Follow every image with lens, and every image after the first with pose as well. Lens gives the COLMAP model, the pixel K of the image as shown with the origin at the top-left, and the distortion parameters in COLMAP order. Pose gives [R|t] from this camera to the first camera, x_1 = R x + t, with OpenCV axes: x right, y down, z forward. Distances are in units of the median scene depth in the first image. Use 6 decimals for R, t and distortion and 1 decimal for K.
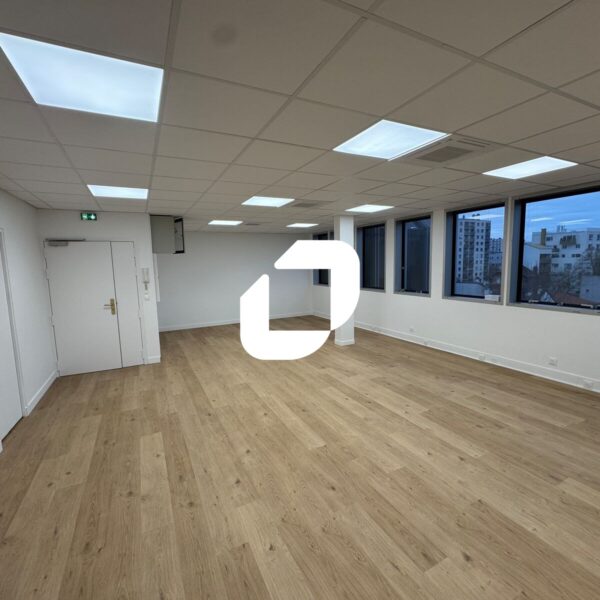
lens RADIAL K [[320.0, 0, 302.8], [0, 320.0, 301.9], [0, 0, 1]] dist [0.001874, 0.000864]
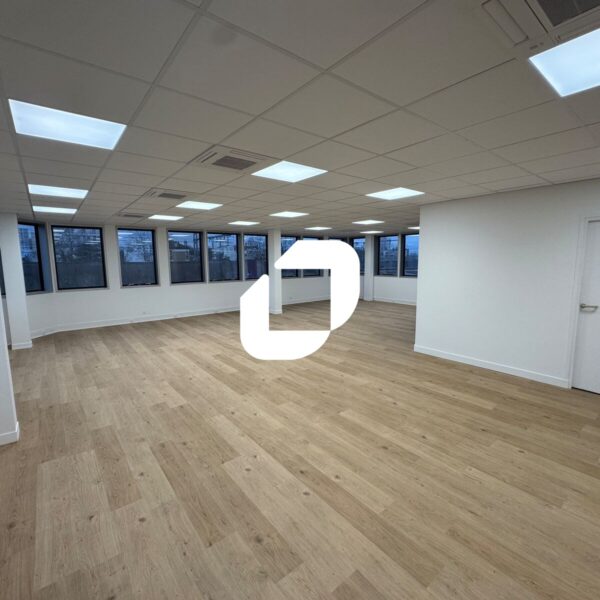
lens RADIAL K [[320.0, 0, 299.8], [0, 320.0, 298.7], [0, 0, 1]] dist [0.001874, 0.000864]
pose [[-0.980412, 0.058999, -0.187912, 0.354319], [0.011041, 0.969043, 0.246646, -0.220720], [0.196646, 0.239740, -0.950713, 1.728090]]
